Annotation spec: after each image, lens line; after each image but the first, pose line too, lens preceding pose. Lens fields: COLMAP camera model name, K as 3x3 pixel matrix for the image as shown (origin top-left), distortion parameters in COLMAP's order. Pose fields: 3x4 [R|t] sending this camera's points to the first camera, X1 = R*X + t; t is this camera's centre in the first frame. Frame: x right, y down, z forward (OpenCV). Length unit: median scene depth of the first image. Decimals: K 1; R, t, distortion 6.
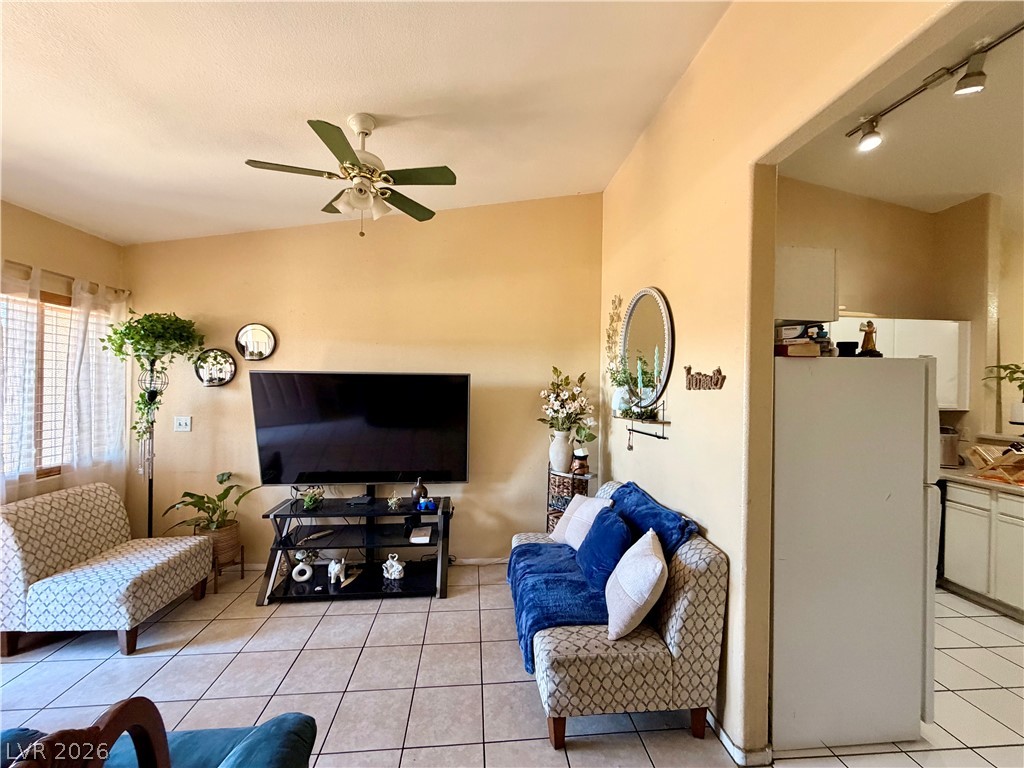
lens RADIAL K [[409.1, 0, 510.9], [0, 409.1, 381.7], [0, 0, 1]] dist [0.000317, -0.000086]
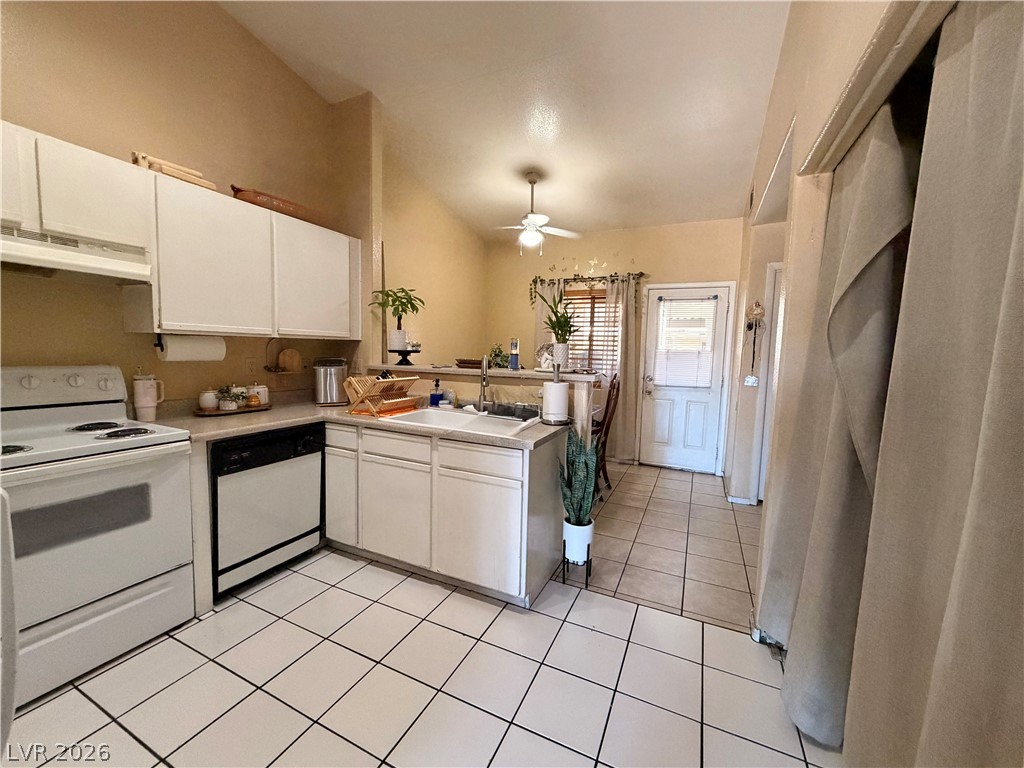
lens RADIAL K [[409.1, 0, 509.7], [0, 409.1, 385.4], [0, 0, 1]] dist [0.000317, -0.000086]
pose [[0.501881, -0.083667, 0.860880, 0.506374], [-0.015251, 0.994300, 0.105525, 0.071746], [-0.864802, -0.066090, 0.497744, 0.260611]]
